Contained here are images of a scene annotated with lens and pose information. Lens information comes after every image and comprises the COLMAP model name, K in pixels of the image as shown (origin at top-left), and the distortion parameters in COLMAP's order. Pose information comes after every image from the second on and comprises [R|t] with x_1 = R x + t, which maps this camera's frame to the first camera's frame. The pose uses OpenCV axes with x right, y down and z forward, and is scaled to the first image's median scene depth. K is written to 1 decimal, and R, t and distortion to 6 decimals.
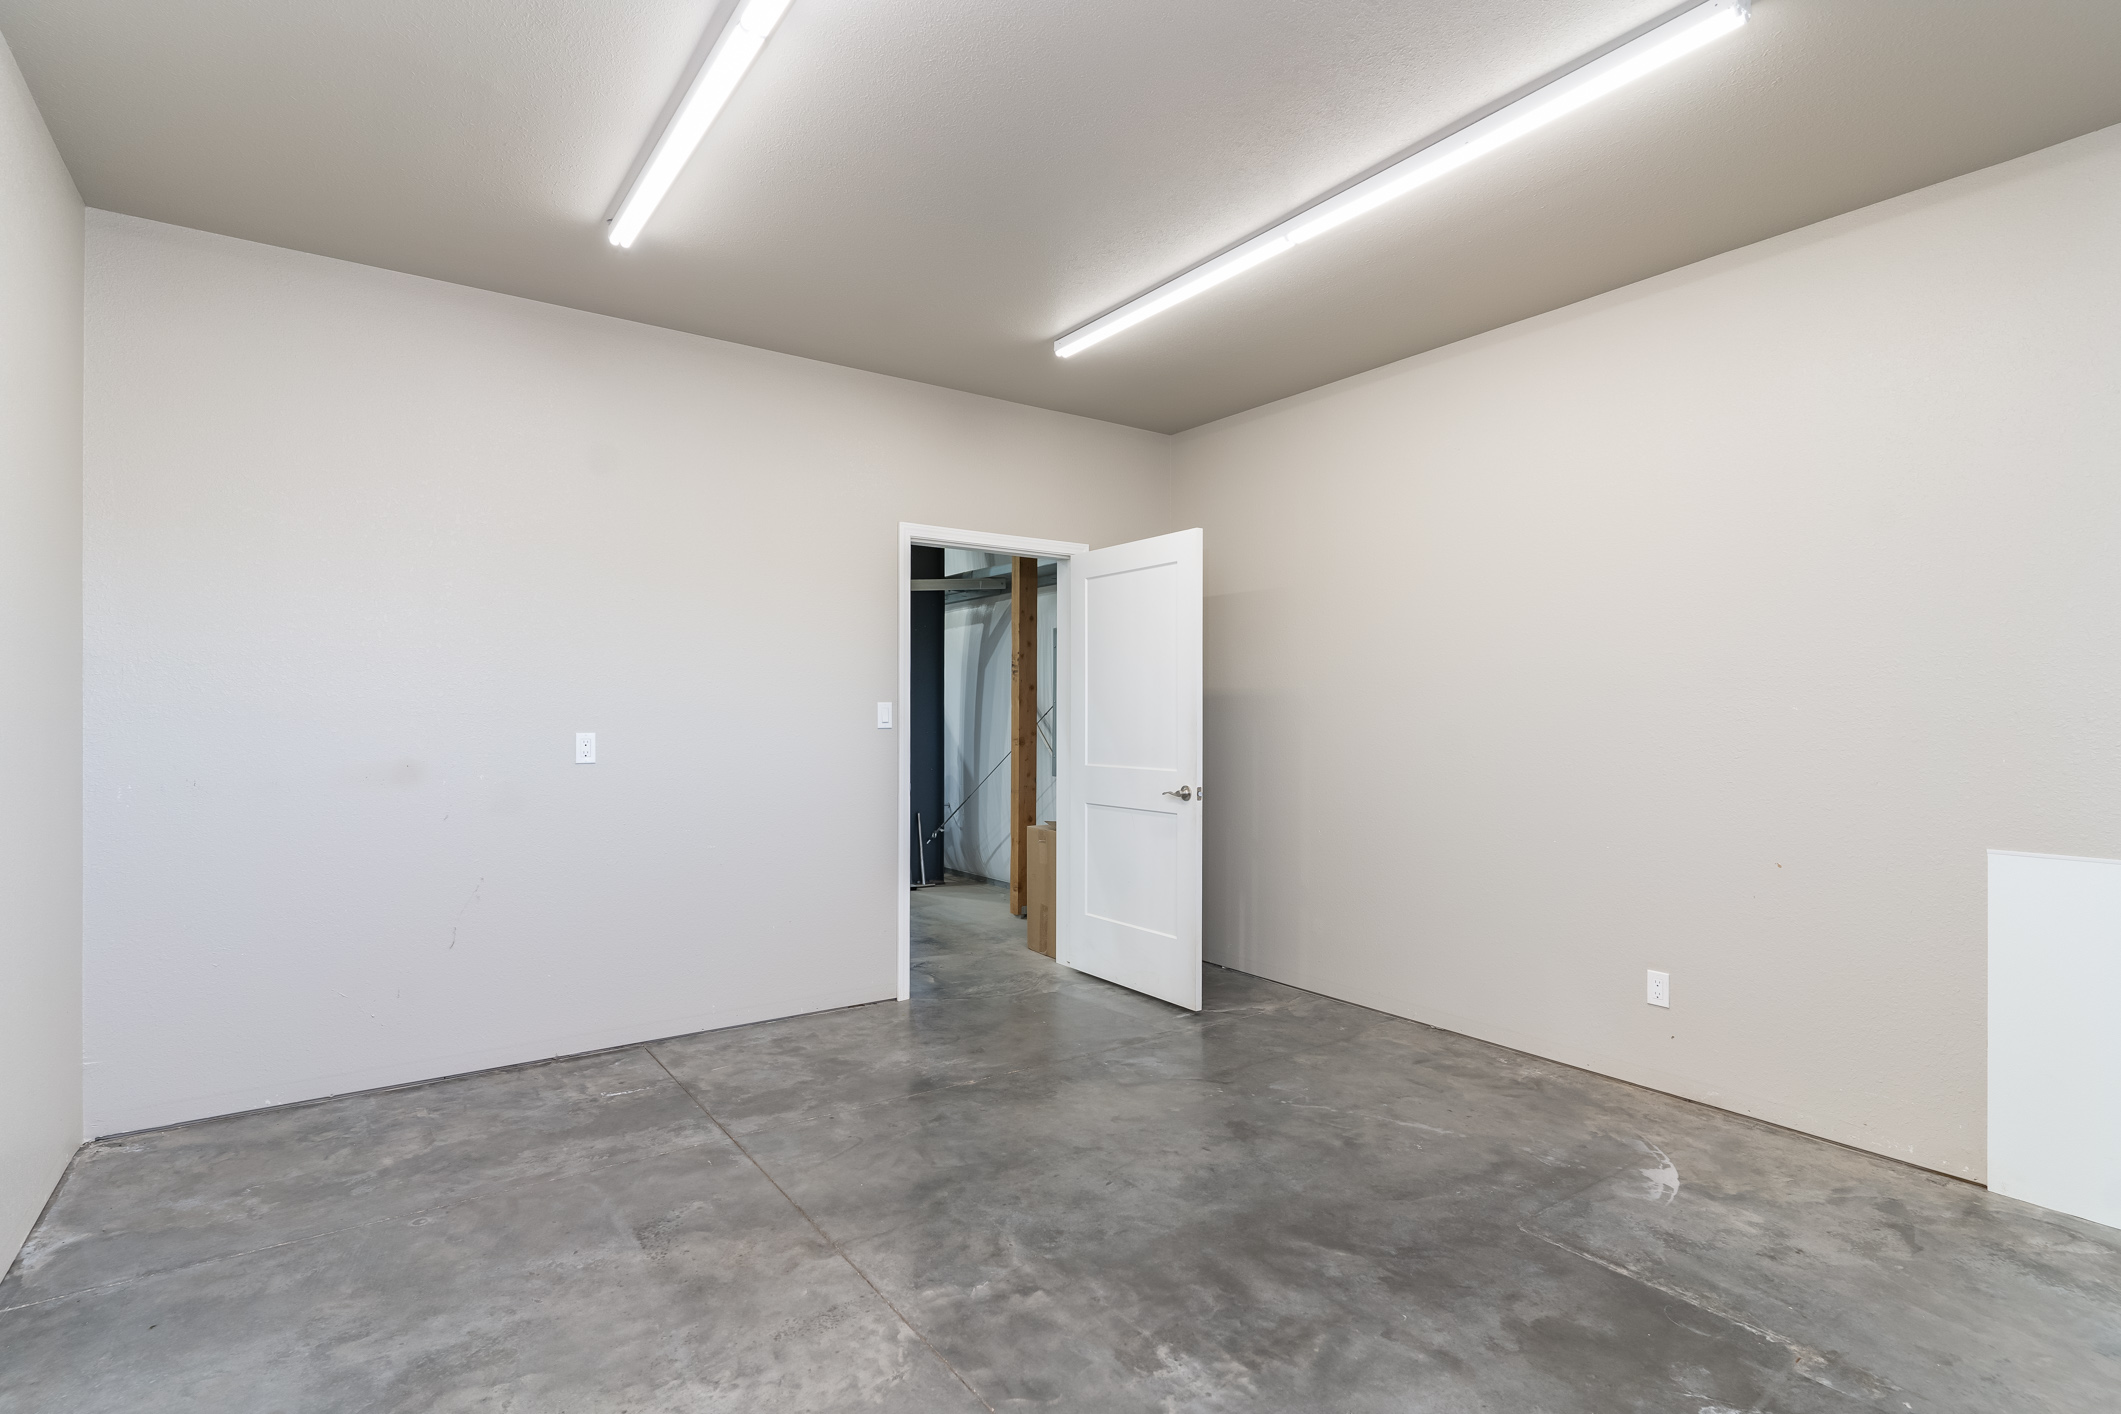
lens RADIAL K [[1022.8, 0, 1052.7], [0, 1022.8, 693.1], [0, 0, 1]] dist [0.001382, 0.000007]
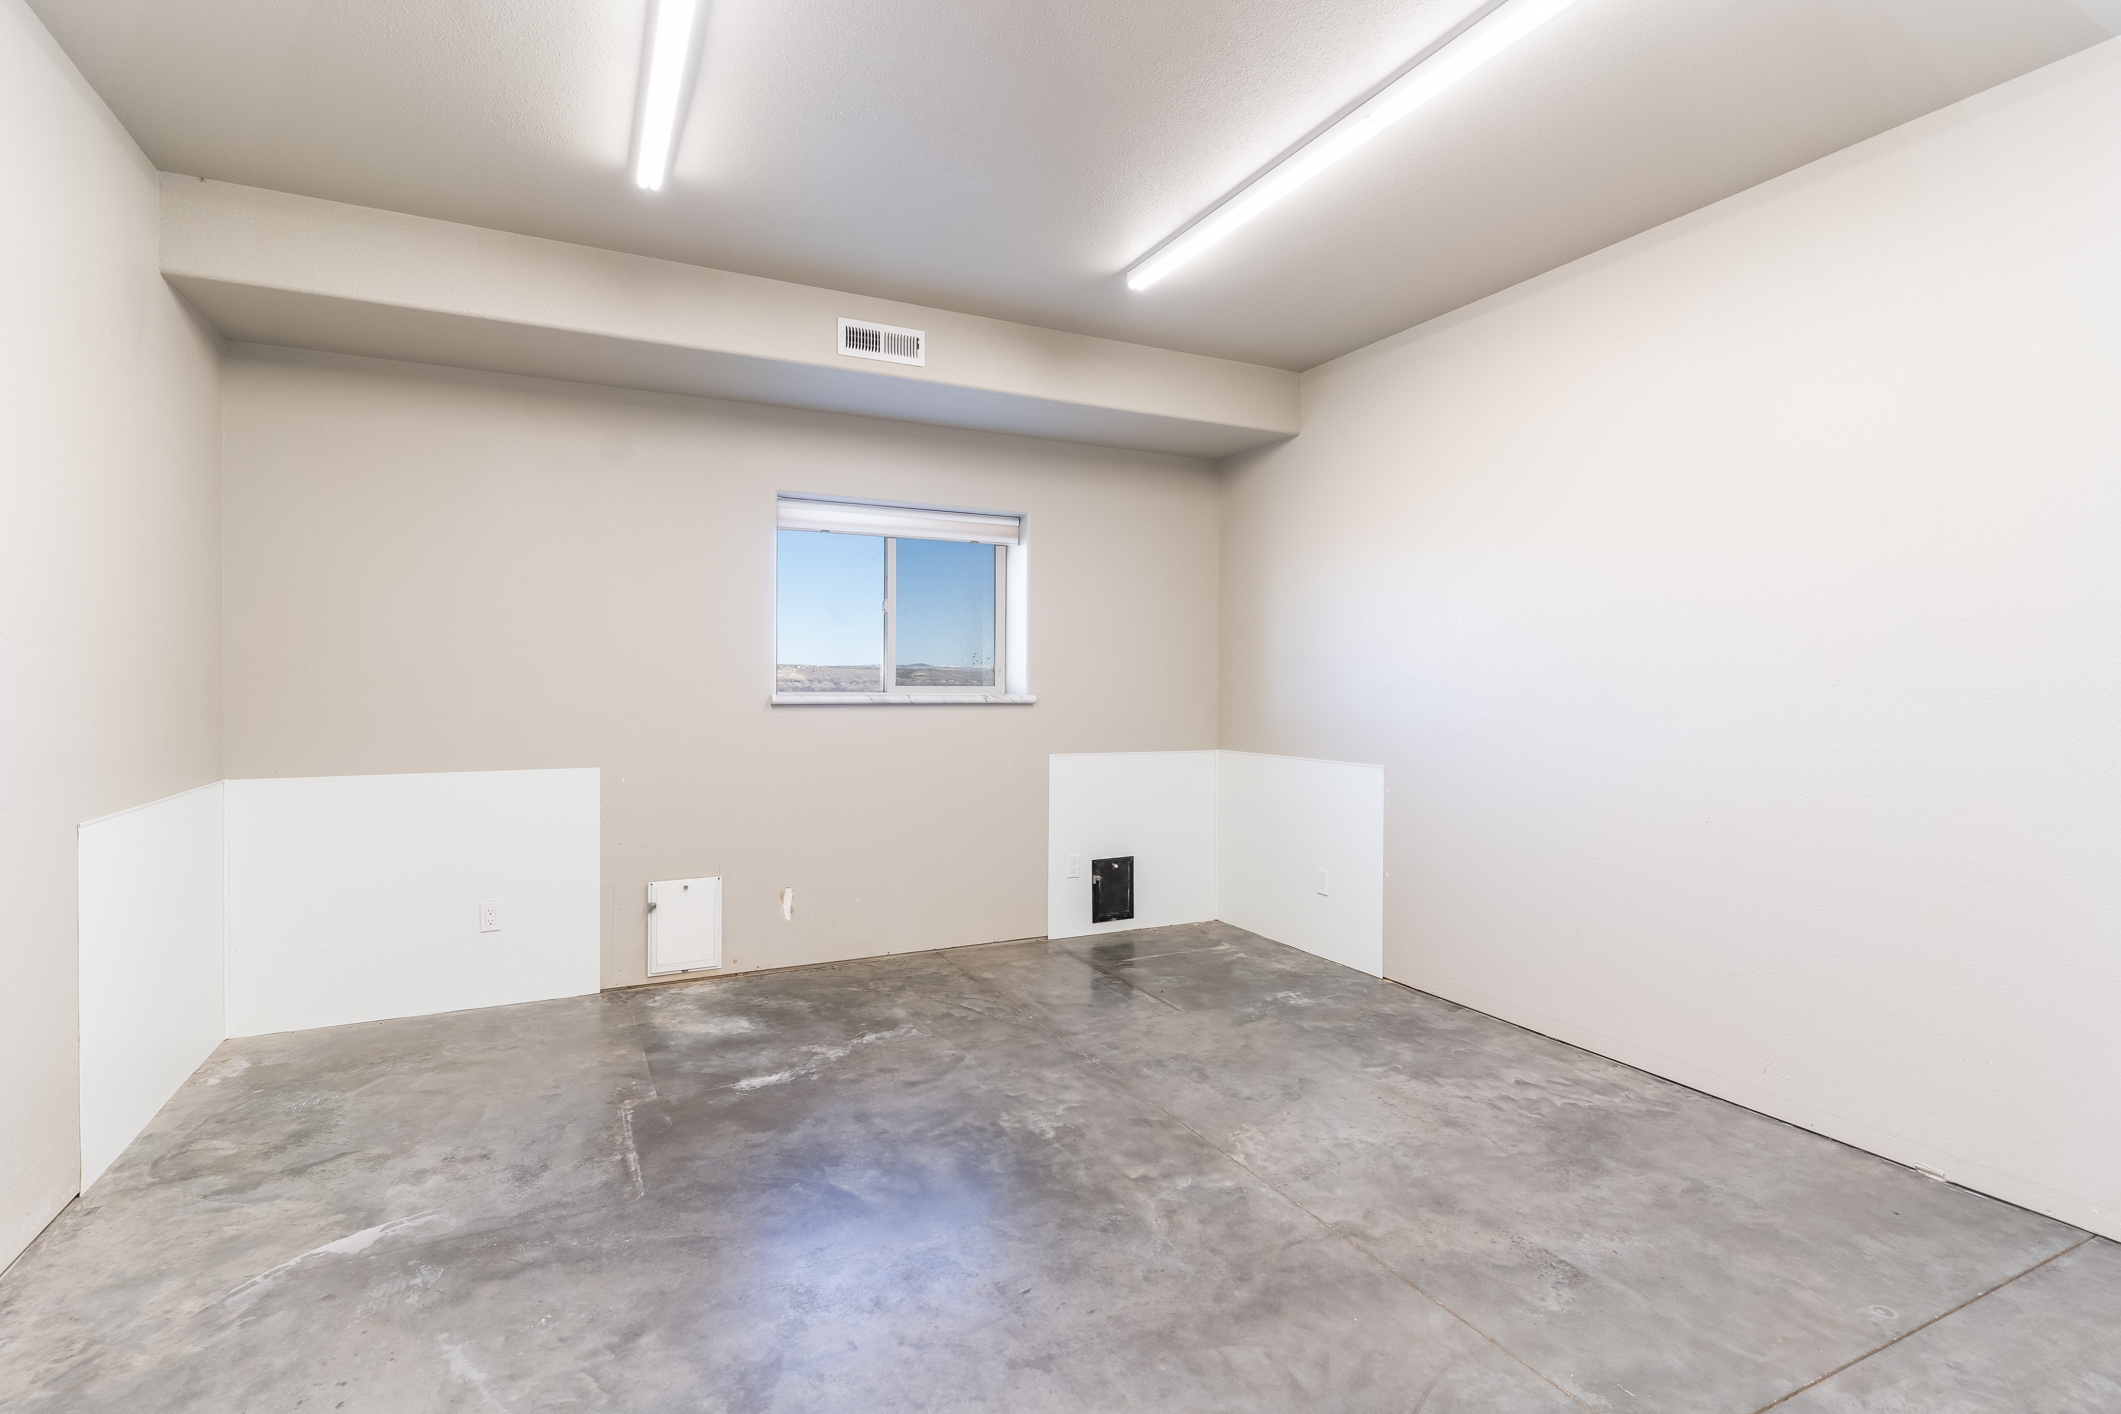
lens RADIAL K [[1022.8, 0, 1052.7], [0, 1022.8, 693.1], [0, 0, 1]] dist [0.001382, 0.000007]
pose [[-0.987568, -0.008795, 0.156948, -0.093367], [-0.010622, 0.999885, -0.010807, 0.042204], [-0.156835, -0.012340, -0.987548, 2.011050]]
